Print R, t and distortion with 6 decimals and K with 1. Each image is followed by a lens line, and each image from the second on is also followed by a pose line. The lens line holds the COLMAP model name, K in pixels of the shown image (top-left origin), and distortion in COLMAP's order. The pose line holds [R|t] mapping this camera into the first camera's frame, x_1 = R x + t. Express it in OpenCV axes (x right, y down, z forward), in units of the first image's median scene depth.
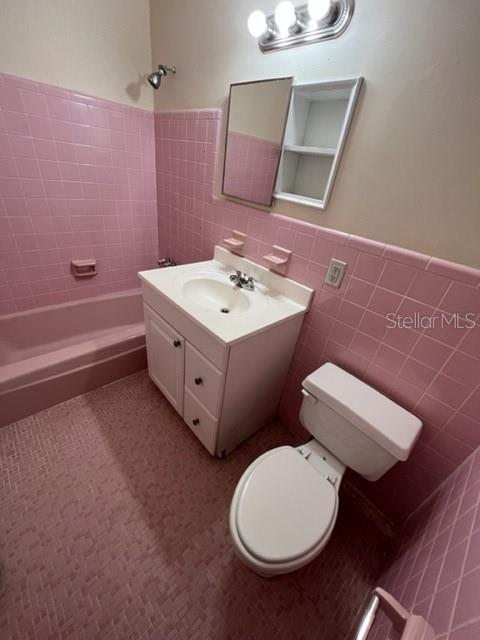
lens RADIAL K [[258.1, 0, 235.5], [0, 258.1, 319.7], [0, 0, 1]] dist [0.003833, 0.000005]
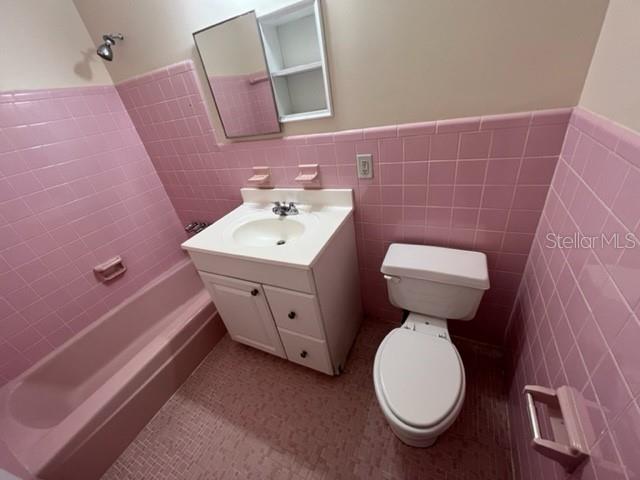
lens RADIAL K [[258.1, 0, 315.2], [0, 258.1, 243.3], [0, 0, 1]] dist [0.003833, 0.000005]
pose [[0.888517, -0.424024, 0.175331, -0.114504], [0.425861, 0.904326, 0.028925, -0.006762], [-0.170821, 0.048966, 0.984085, -0.021083]]
